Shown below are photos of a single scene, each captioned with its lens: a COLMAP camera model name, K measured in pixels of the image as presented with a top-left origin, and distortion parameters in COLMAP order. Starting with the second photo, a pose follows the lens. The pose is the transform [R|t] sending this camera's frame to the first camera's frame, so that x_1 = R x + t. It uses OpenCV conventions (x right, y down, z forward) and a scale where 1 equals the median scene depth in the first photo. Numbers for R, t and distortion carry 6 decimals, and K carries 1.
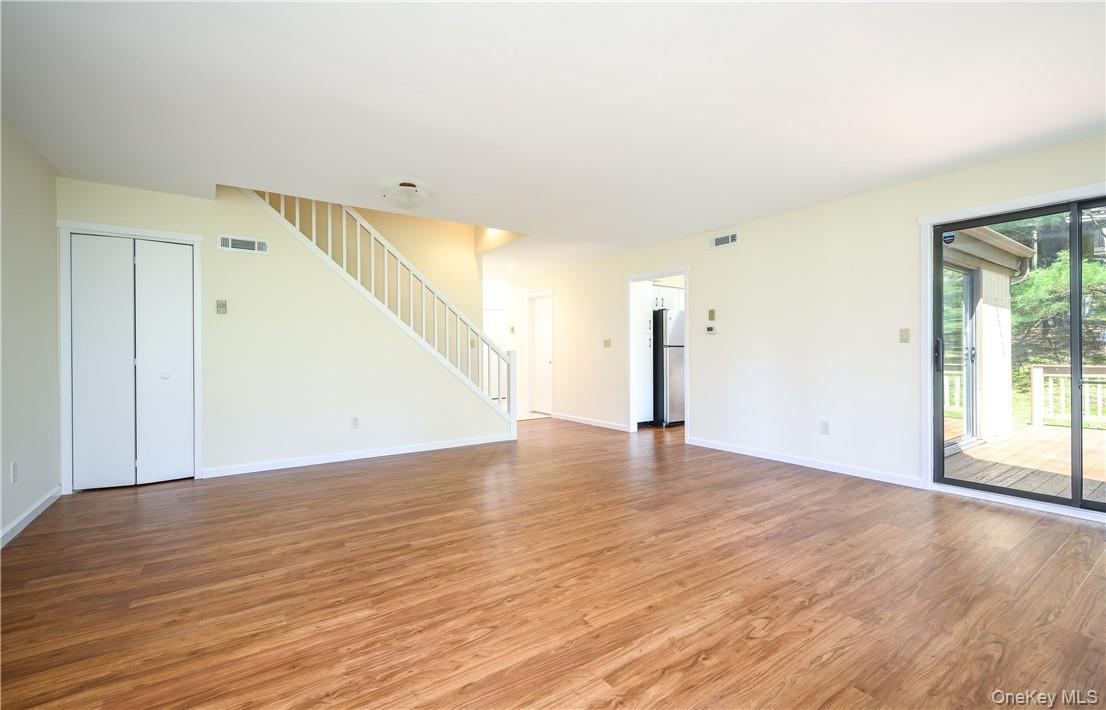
lens RADIAL K [[477.6, 0, 553.0], [0, 477.6, 349.7], [0, 0, 1]] dist [-0.000290, 0.000493]
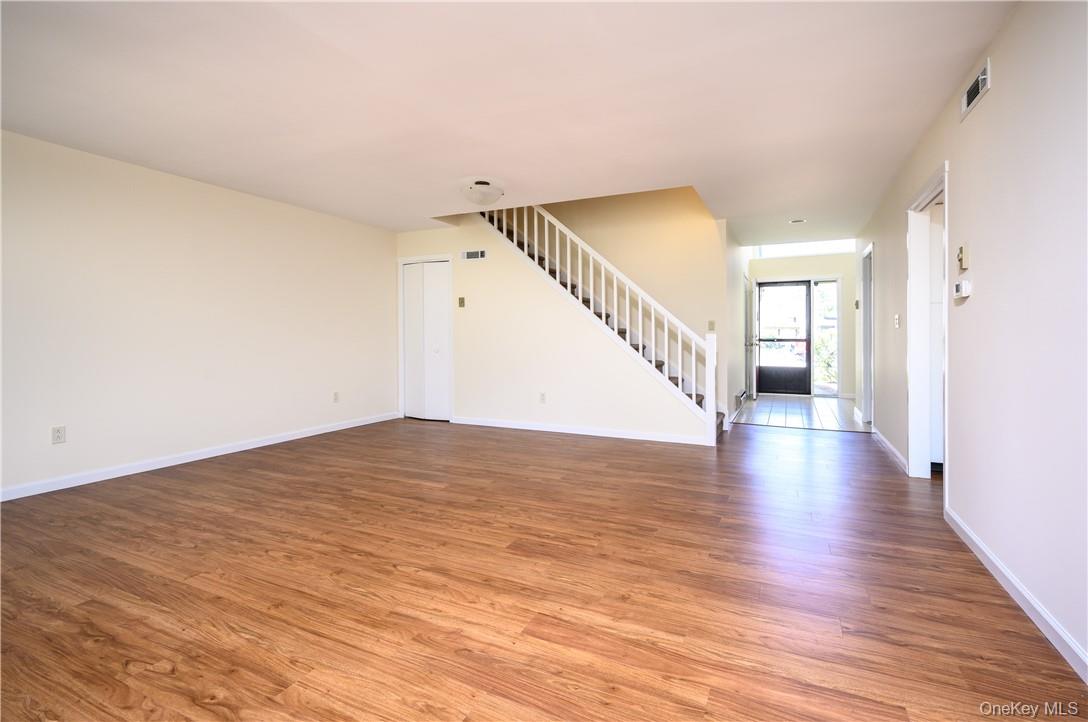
lens RADIAL K [[488.1, 0, 573.7], [0, 488.1, 336.1], [0, 0, 1]] dist [-0.002241, 0.000169]
pose [[0.520219, 0.004854, -0.854019, 1.099595], [-0.000974, 0.999987, 0.005090, 0.001440], [0.854033, -0.001816, 0.520216, 0.852829]]
